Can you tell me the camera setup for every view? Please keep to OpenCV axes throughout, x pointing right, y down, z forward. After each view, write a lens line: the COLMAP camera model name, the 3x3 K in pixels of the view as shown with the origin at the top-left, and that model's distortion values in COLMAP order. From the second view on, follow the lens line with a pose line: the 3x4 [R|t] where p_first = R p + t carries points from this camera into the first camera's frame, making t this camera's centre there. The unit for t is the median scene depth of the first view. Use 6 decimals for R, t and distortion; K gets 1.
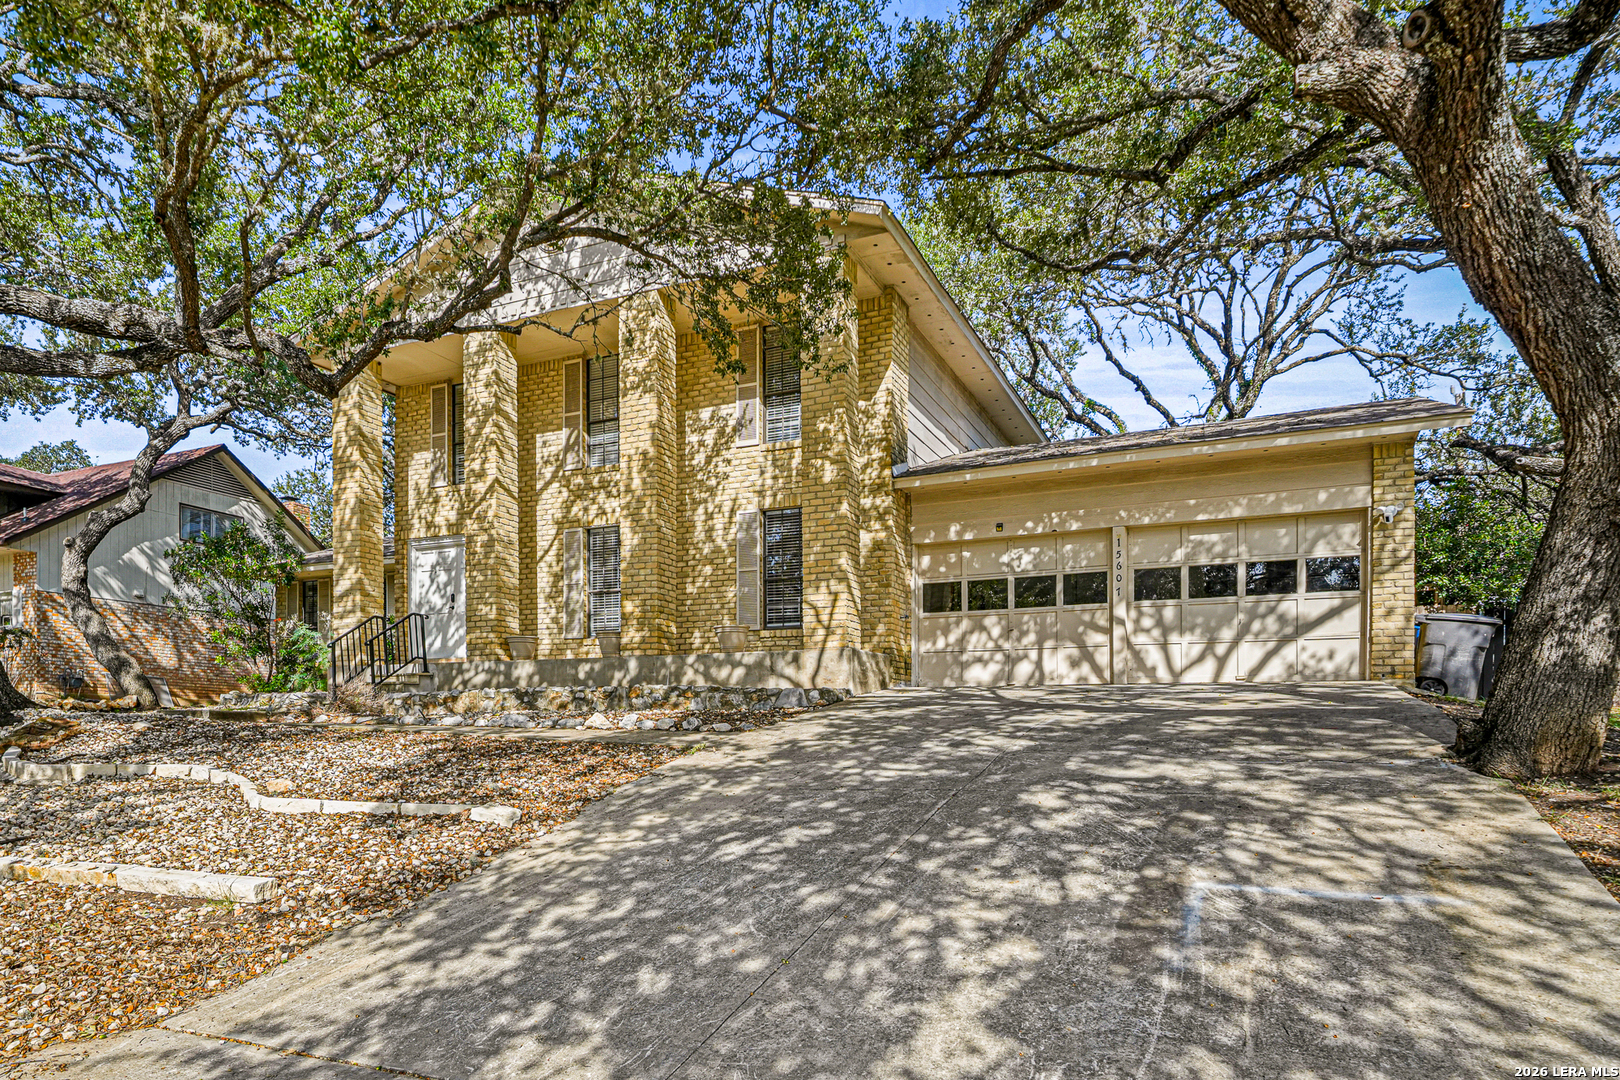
lens RADIAL K [[955.4, 0, 809.2], [0, 955.4, 527.9], [0, 0, 1]] dist [0.008114, -0.000602]
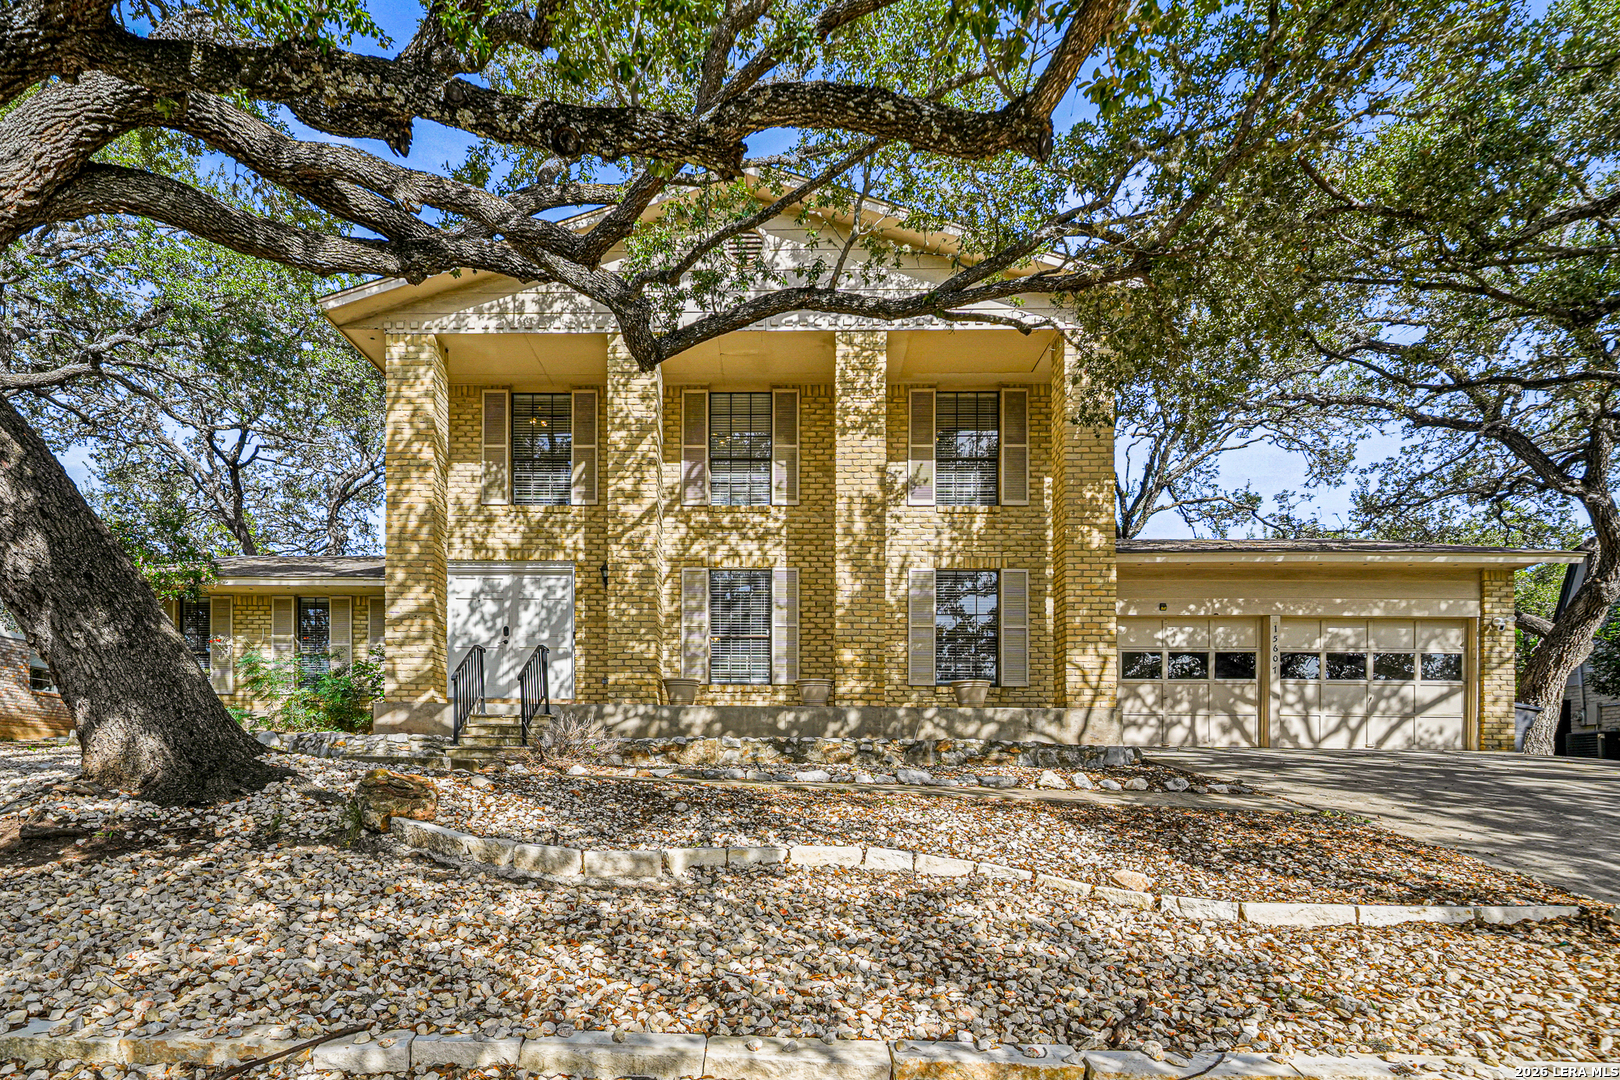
lens RADIAL K [[780.0, 0, 812.6], [0, 780.0, 620.4], [0, 0, 1]] dist [0.004185, 0.003543]
pose [[0.920892, 0.084215, 0.380612, -0.511048], [-0.089669, 0.995966, -0.003413, 0.053008], [-0.379364, -0.030986, 0.924728, 0.291255]]
